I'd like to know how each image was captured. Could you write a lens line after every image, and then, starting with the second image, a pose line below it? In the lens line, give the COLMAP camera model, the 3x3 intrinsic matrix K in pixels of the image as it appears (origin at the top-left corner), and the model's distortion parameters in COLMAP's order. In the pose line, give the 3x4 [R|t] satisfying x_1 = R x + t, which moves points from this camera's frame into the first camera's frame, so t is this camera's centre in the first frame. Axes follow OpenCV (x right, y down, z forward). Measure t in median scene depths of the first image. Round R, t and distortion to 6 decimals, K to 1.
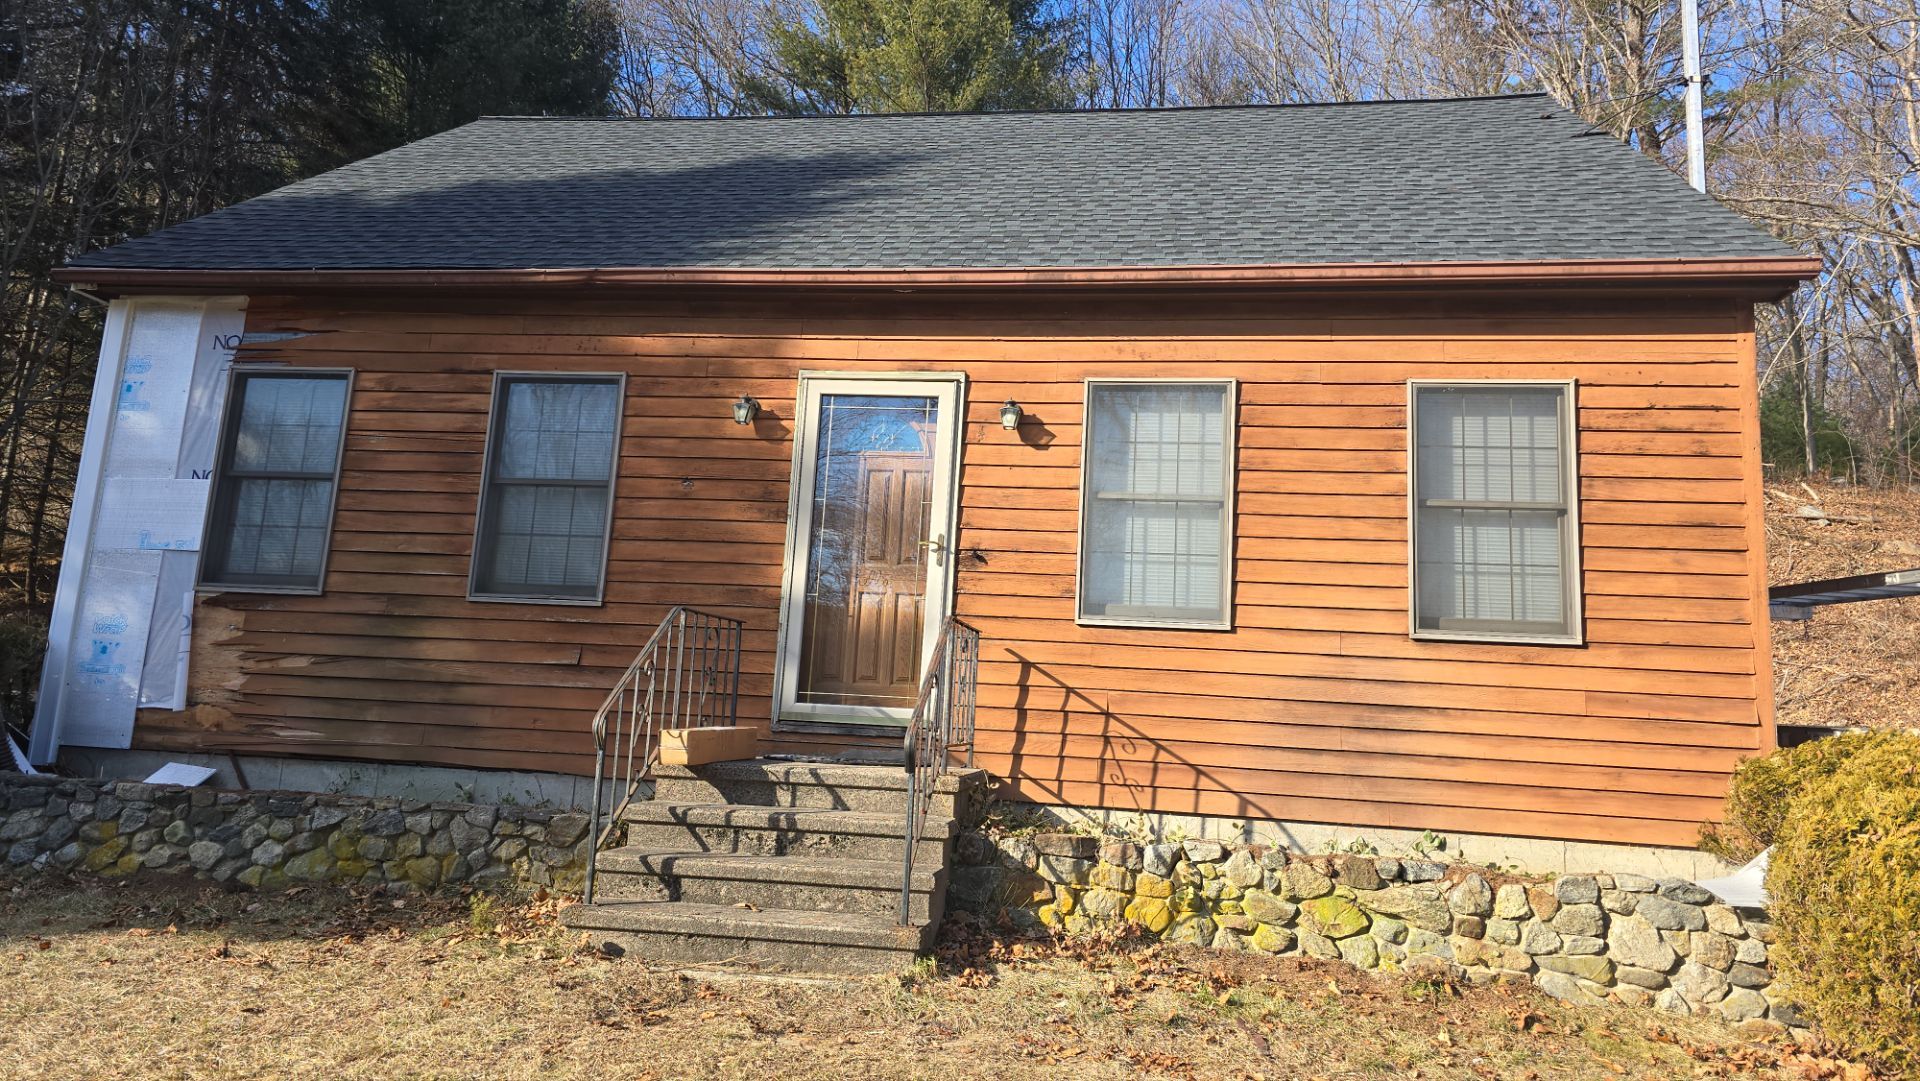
lens RADIAL K [[1242.1, 0, 960.0], [0, 1242.1, 540.5], [0, 0, 1]] dist [0.013312, -0.002507]
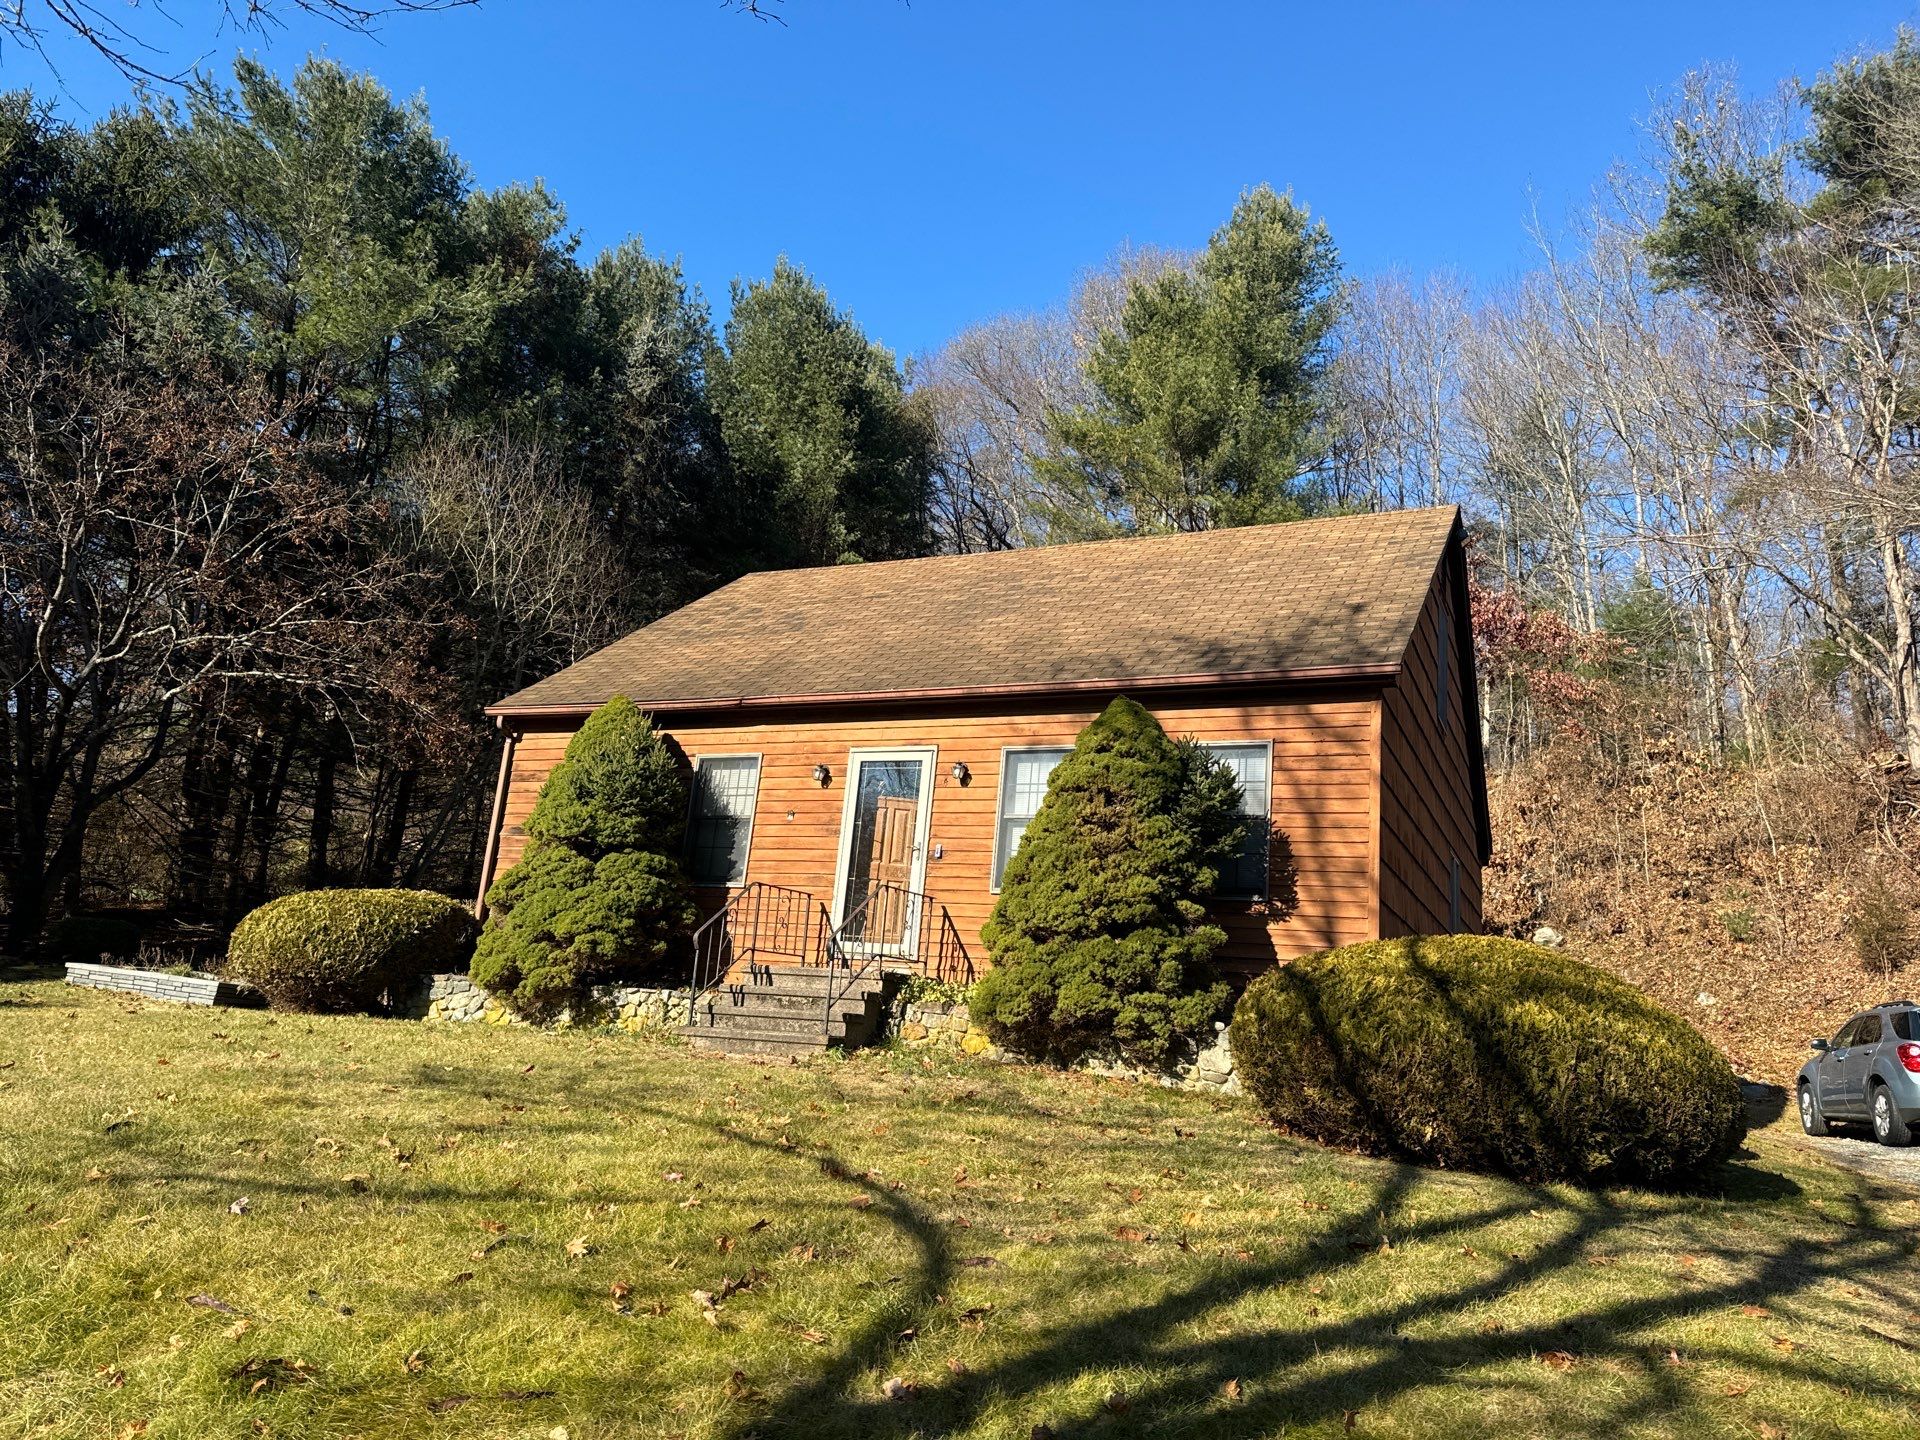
lens RADIAL K [[1359.9, 0, 1027.8], [0, 1359.9, 725.7], [0, 0, 1]] dist [0.004885, 0.002520]
pose [[0.960185, -0.043969, -0.275883, 0.640147], [0.015483, 0.994394, -0.104596, 0.033668], [0.278935, 0.096160, 0.955483, -0.744381]]
